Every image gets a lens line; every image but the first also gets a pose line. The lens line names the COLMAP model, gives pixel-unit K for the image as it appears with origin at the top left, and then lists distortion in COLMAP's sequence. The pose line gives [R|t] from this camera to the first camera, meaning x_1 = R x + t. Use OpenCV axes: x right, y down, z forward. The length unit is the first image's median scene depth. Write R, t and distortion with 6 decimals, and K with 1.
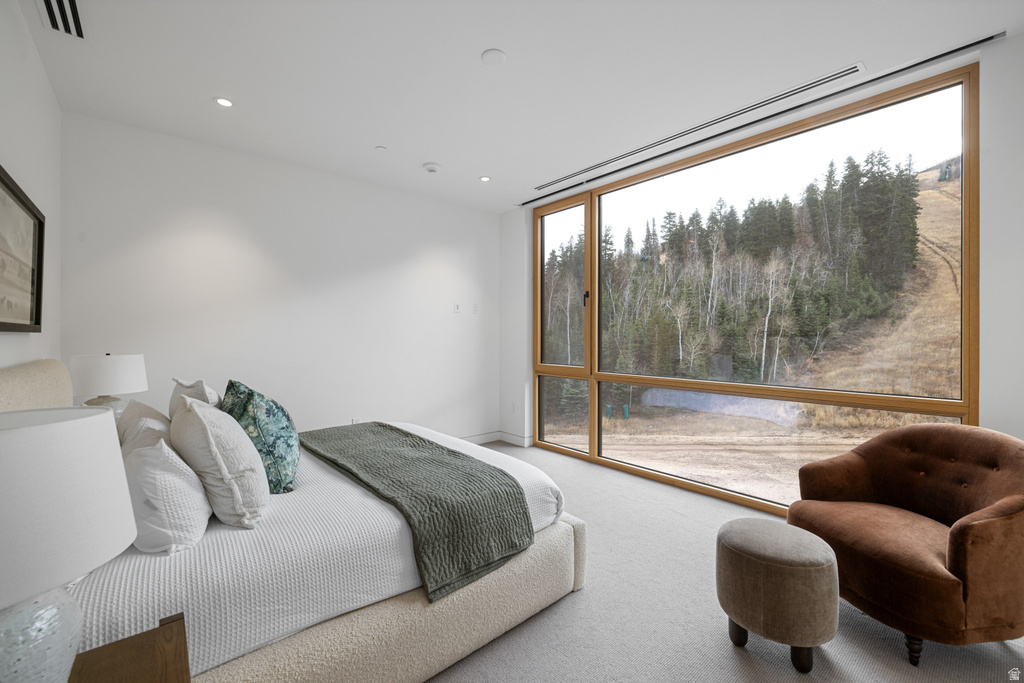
lens RADIAL K [[415.1, 0, 514.0], [0, 415.1, 338.0], [0, 0, 1]] dist [-0.003076, -0.000203]
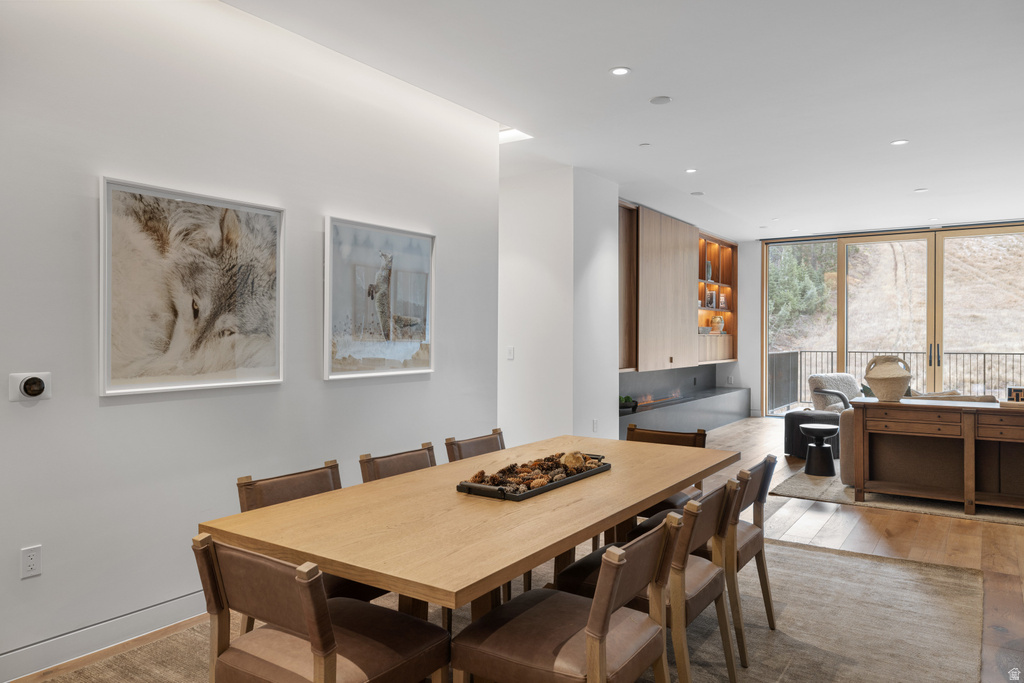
lens RADIAL K [[695.7, 0, 508.2], [0, 695.7, 339.7], [0, 0, 1]] dist [-0.000606, -0.000970]
pose [[0.962361, 0.001284, 0.271771, -0.075783], [-0.001753, 0.999997, 0.001483, 0.001795], [-0.271768, -0.001904, 0.962361, -0.162118]]
